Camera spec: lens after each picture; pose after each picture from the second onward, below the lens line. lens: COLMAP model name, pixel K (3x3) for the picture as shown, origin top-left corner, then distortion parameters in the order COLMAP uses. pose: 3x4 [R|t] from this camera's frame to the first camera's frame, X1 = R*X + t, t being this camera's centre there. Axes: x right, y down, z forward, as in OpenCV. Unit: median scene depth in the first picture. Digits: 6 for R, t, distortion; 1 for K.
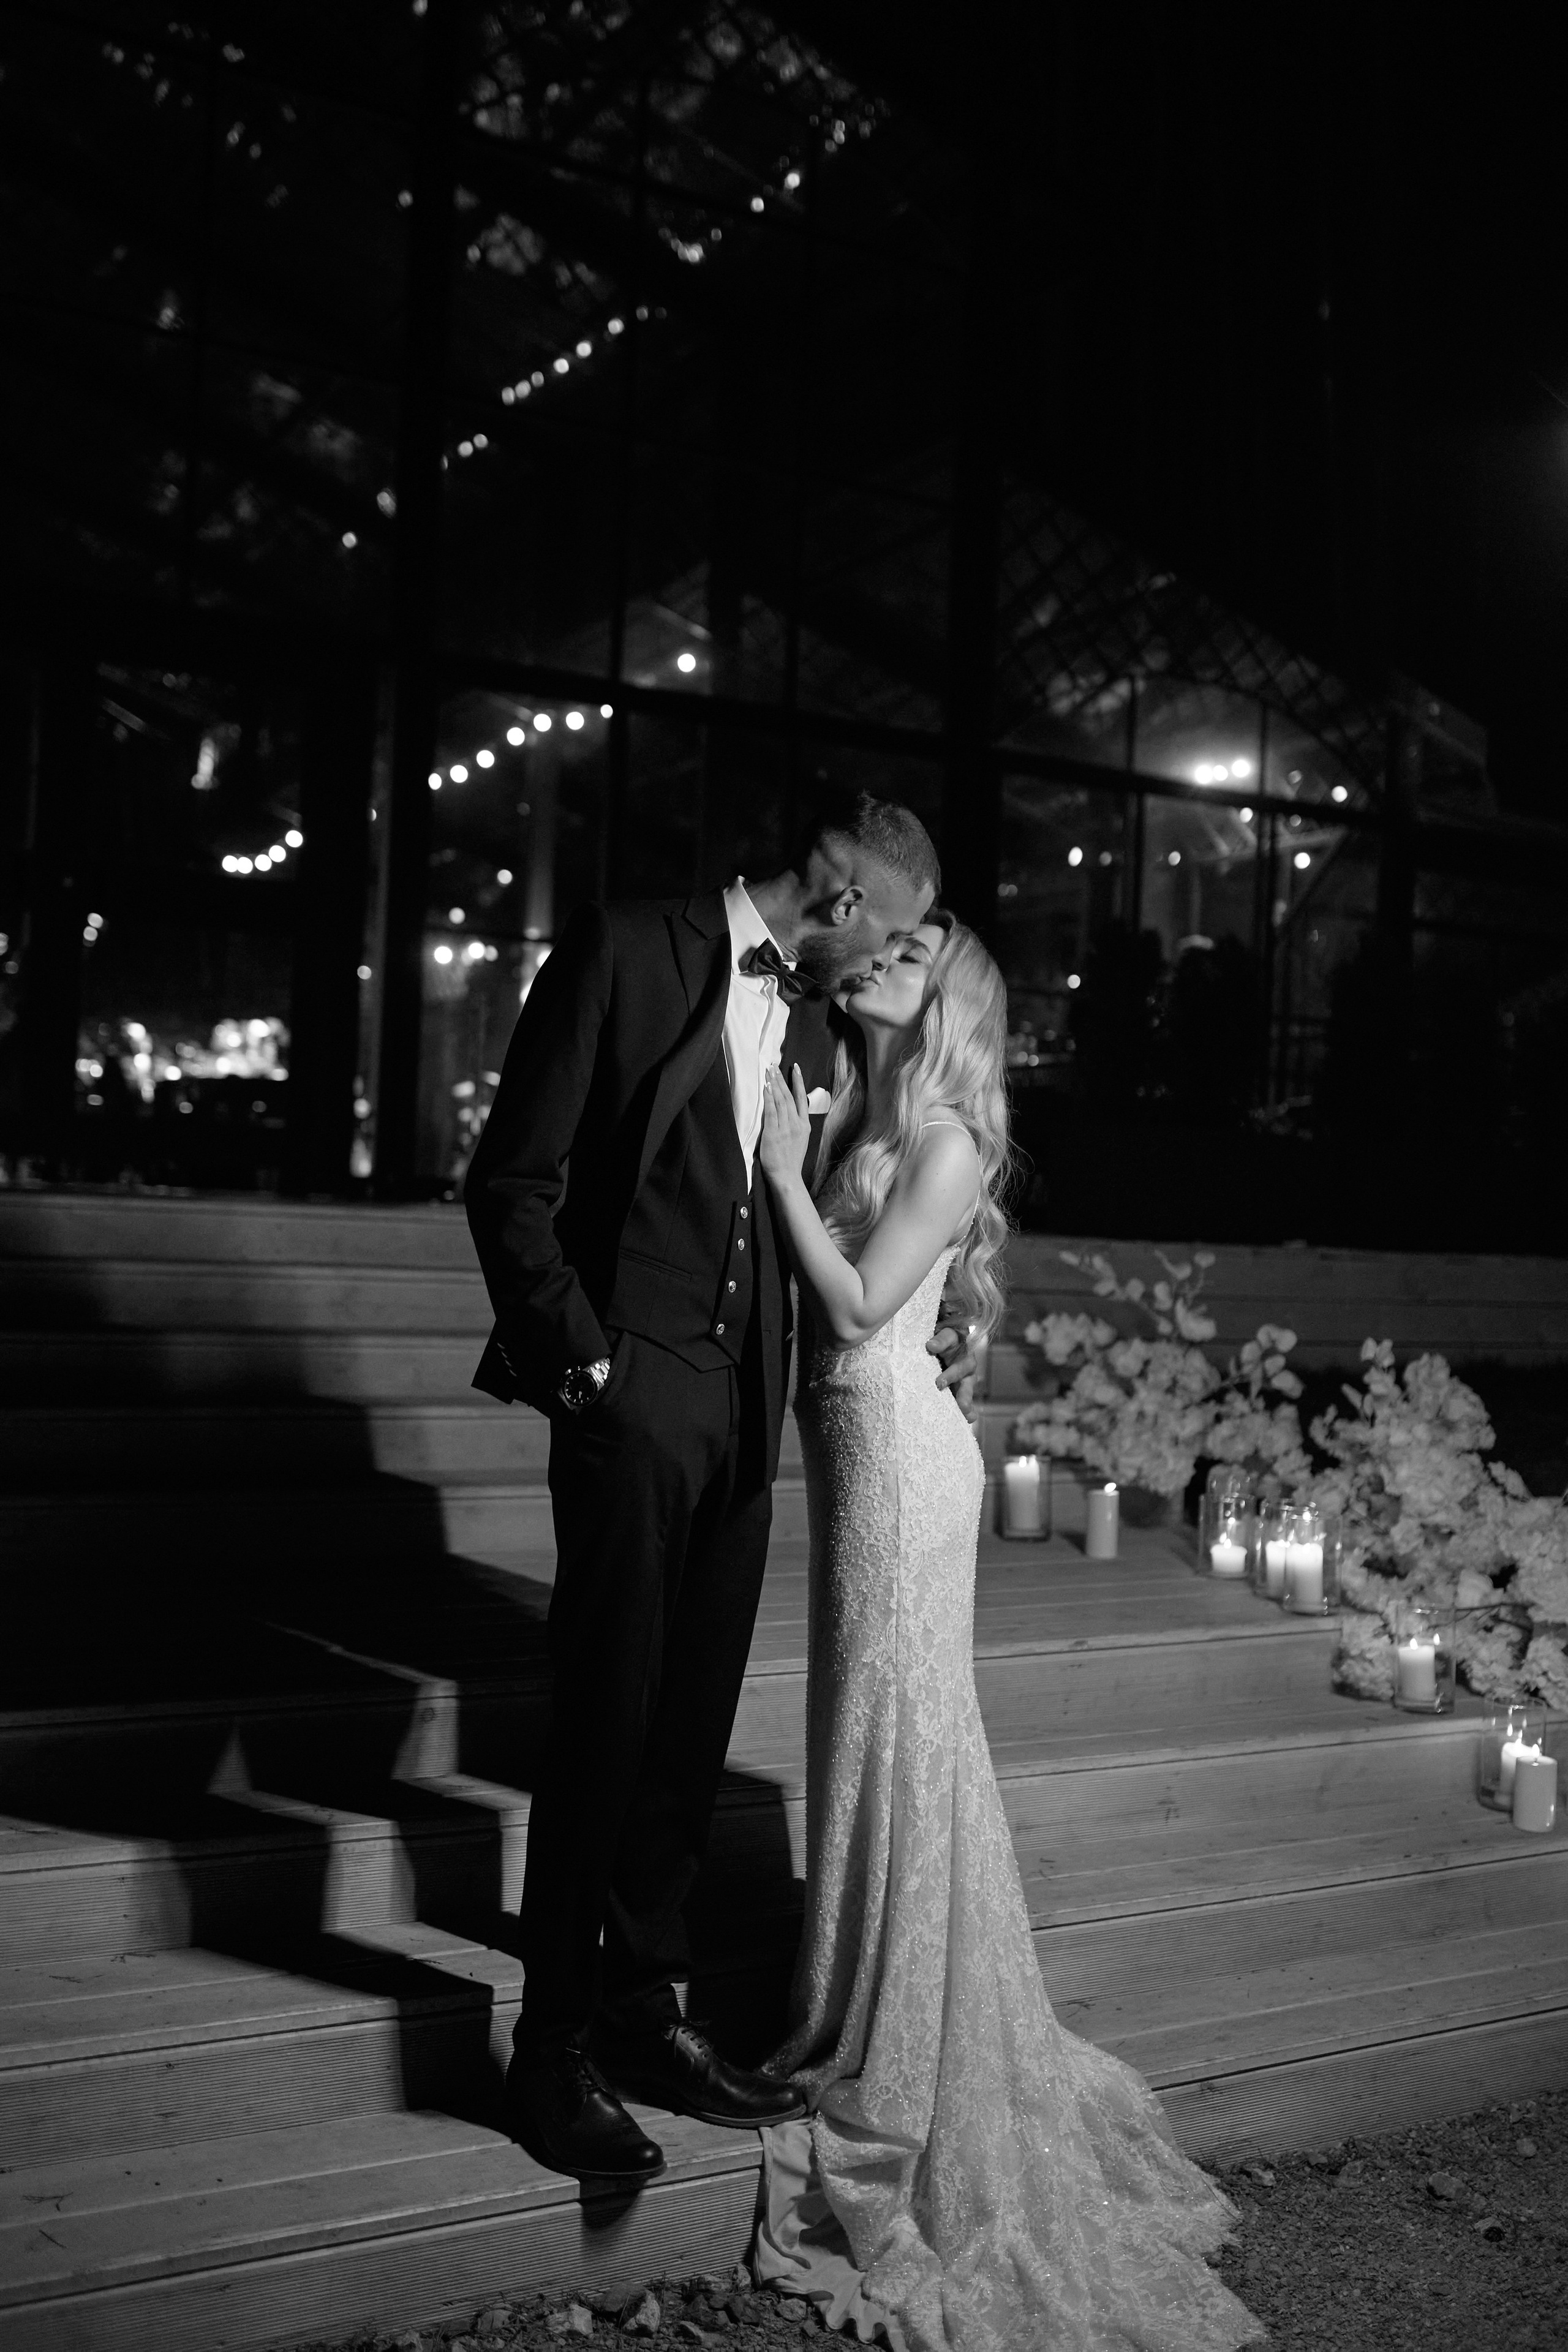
lens RADIAL K [[2224.8, 0, 784.0], [0, 2224.8, 1176.0], [0, 0, 1]] dist [-0.093369, 0.153017]
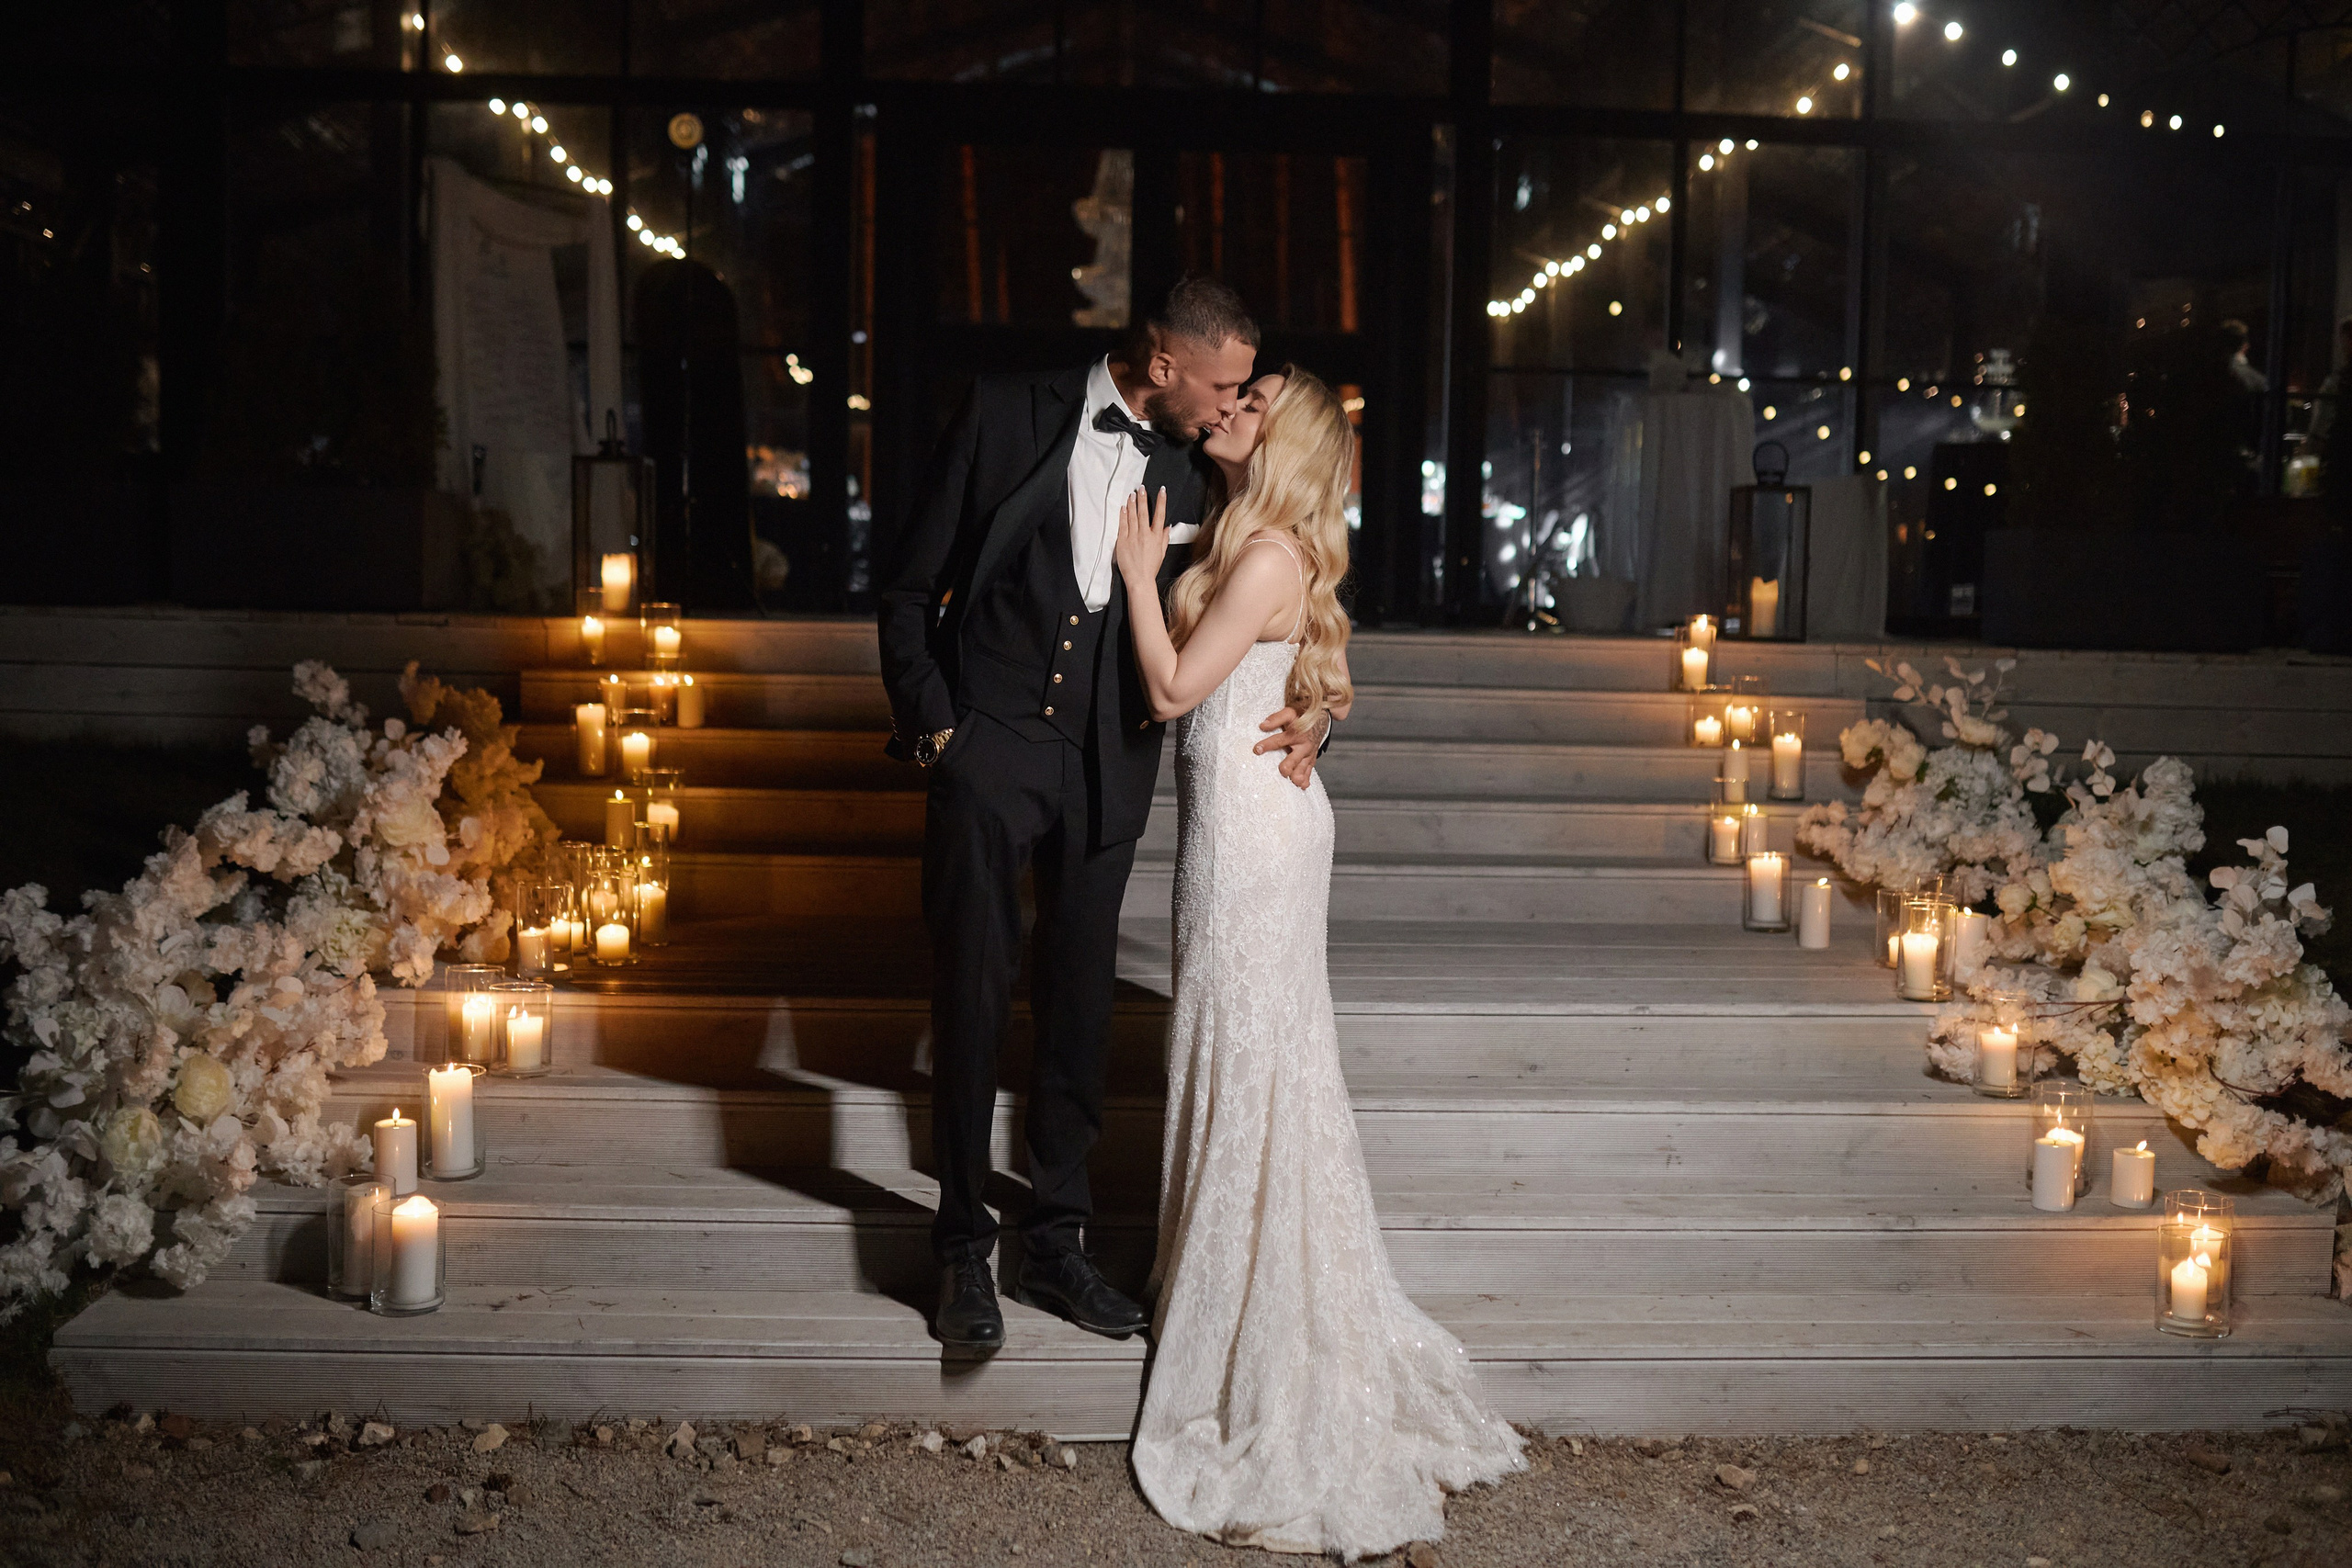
lens RADIAL K [[2231.9, 0, 1174.5], [0, 2231.9, 743.3], [0, 0, 1]] dist [-0.047494, 0.058233]
pose [[0.900860, 0.000078, -0.434109, 0.455265], [0.025710, 0.998235, 0.053533, 0.015703], [0.433347, -0.059387, 0.899268, -0.101719]]
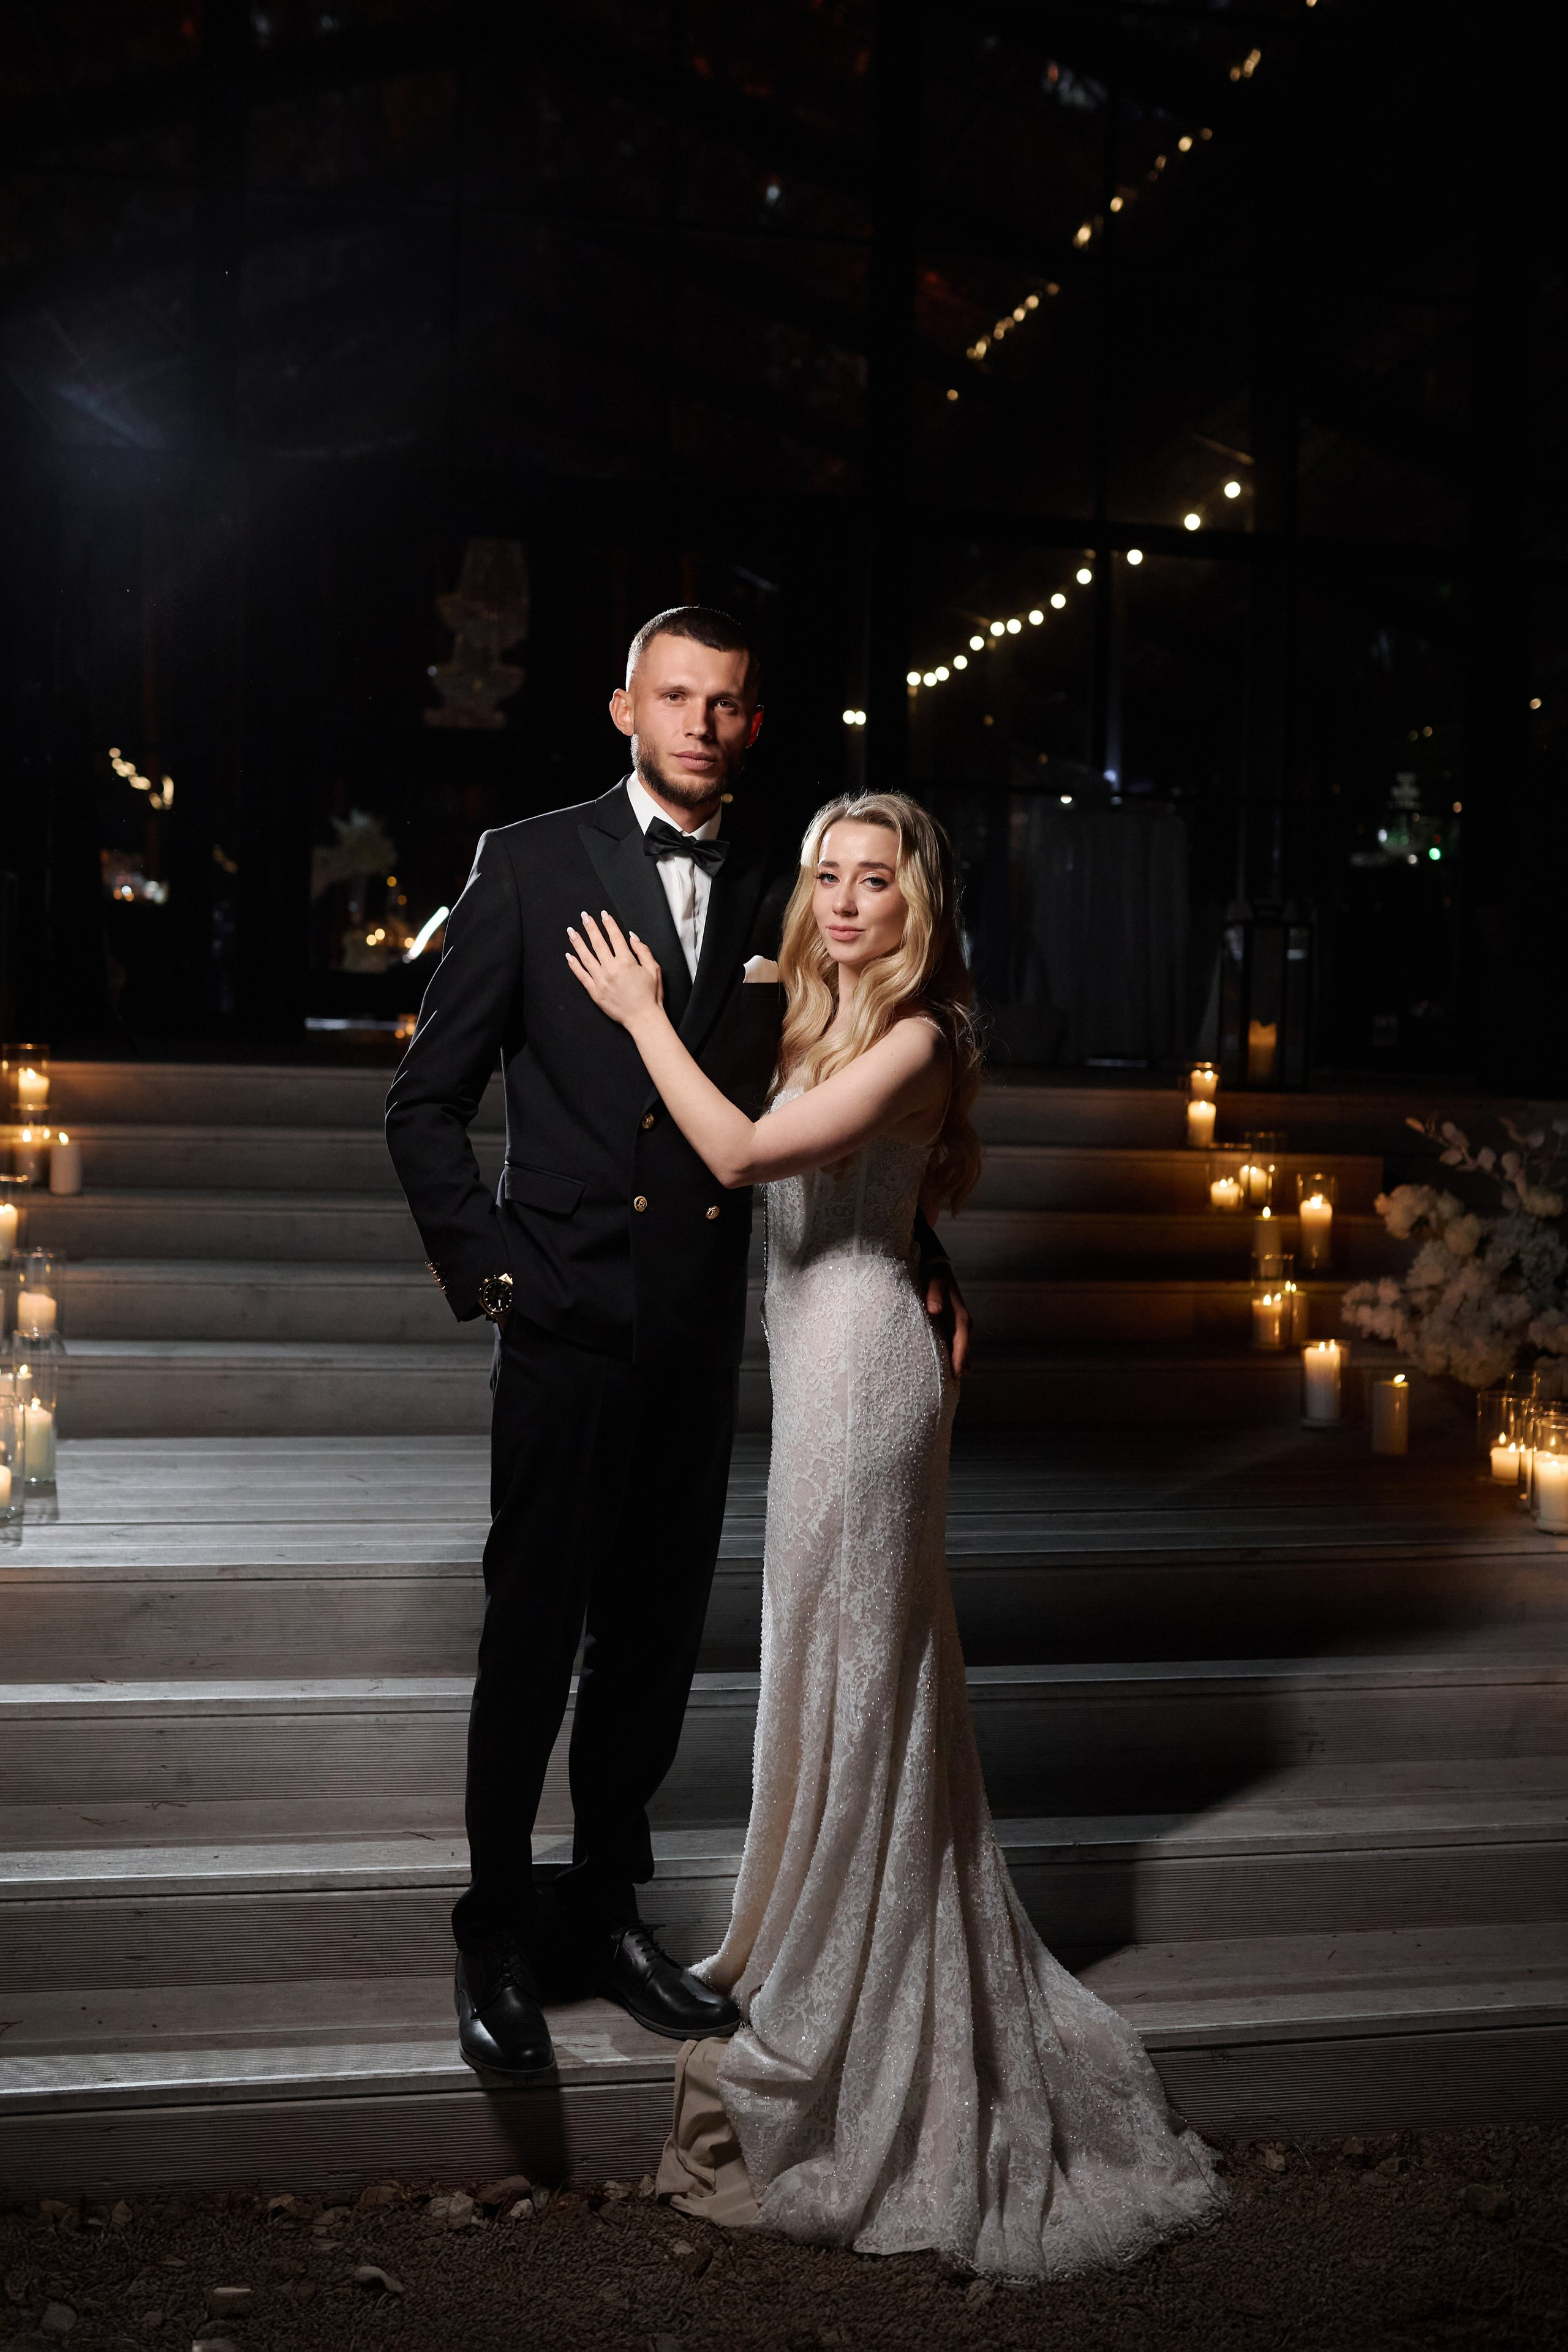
lens RADIAL K [[2232.1, 0, 783.4], [0, 2232.1, 1030.6], [0, 0, 1]] dist [-0.047494, 0.058233]
pose [[0.949717, -0.014397, -0.312777, 0.271539], [0.017227, 0.999832, 0.006285, -0.020776], [0.312634, -0.011357, 0.949806, 0.054961]]
